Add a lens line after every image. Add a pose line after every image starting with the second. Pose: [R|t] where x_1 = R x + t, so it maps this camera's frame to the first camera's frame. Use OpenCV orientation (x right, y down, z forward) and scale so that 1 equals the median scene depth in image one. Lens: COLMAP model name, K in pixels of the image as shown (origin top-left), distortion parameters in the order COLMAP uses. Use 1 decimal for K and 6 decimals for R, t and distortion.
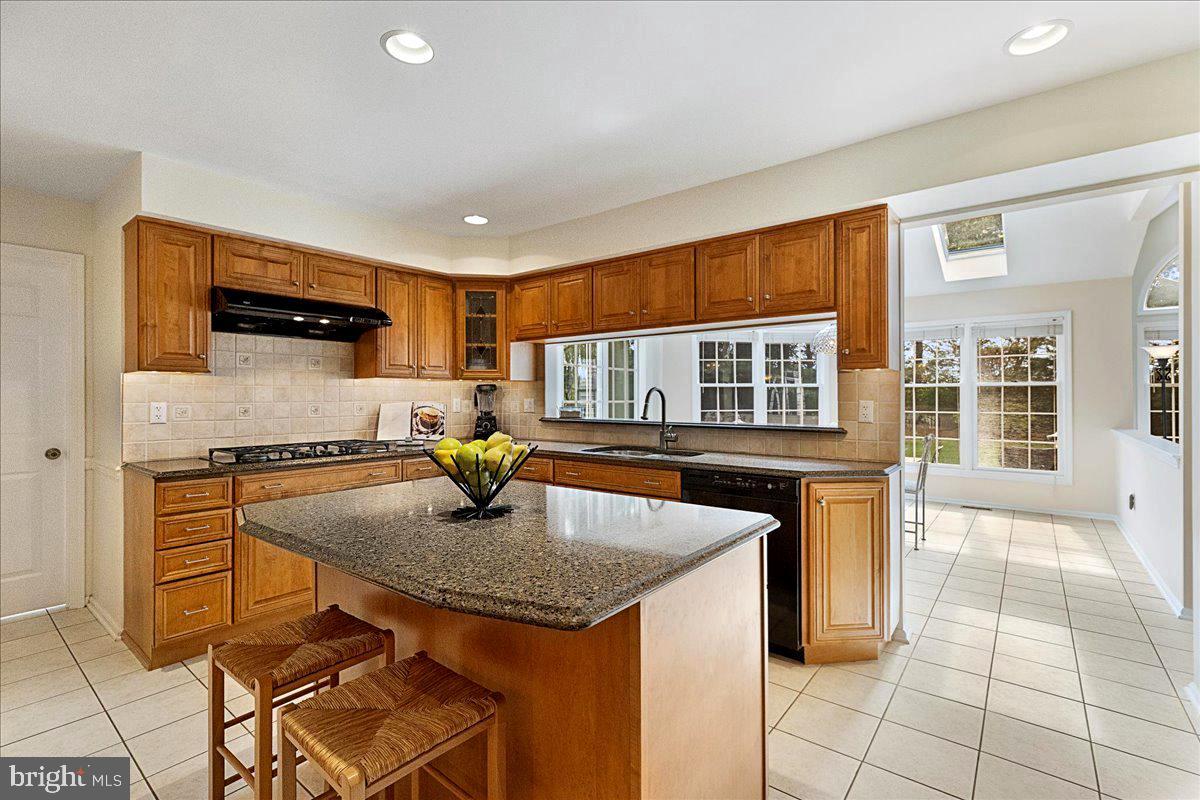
lens RADIAL K [[542.6, 0, 602.7], [0, 542.6, 397.4], [0, 0, 1]] dist [0.002747, -0.000785]
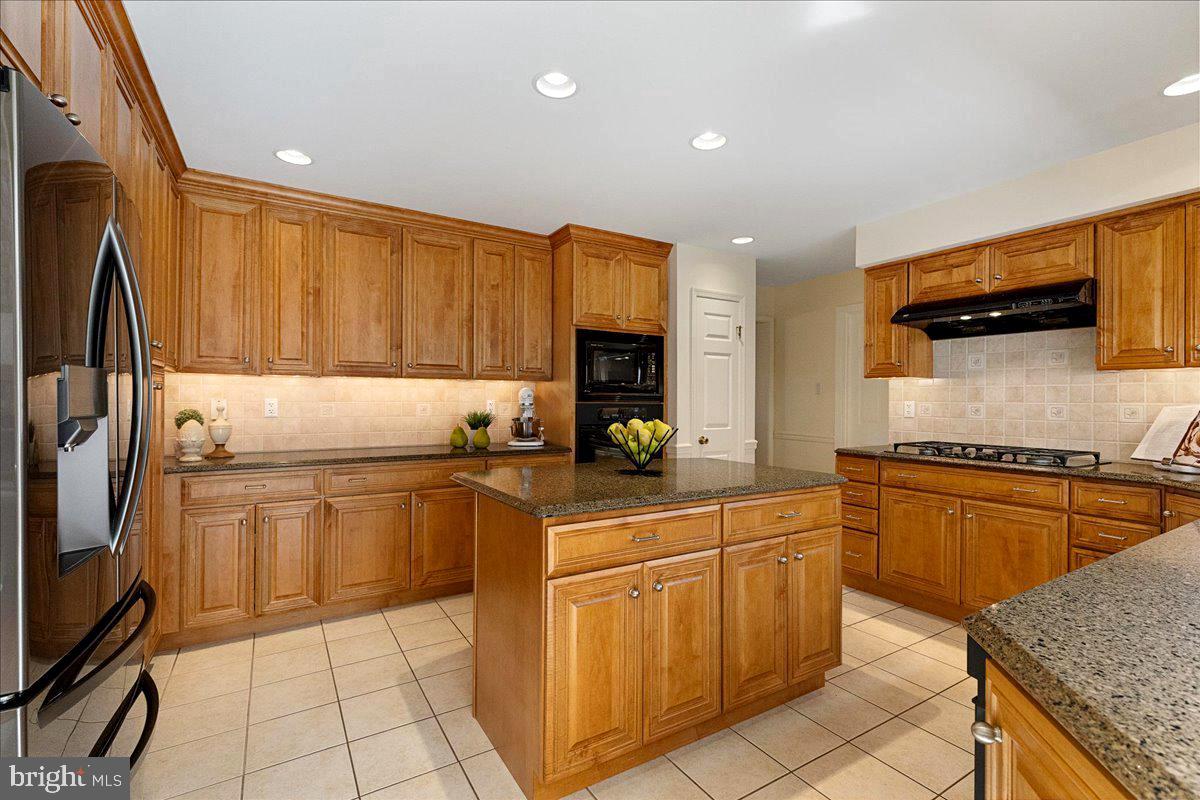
lens RADIAL K [[542.6, 0, 603.1], [0, 542.6, 398.1], [0, 0, 1]] dist [0.002747, -0.000785]
pose [[-0.345033, 0.002611, -0.938587, 0.597792], [0.003462, 0.999993, 0.001509, -0.002065], [0.938584, -0.002729, -0.345040, 0.717943]]
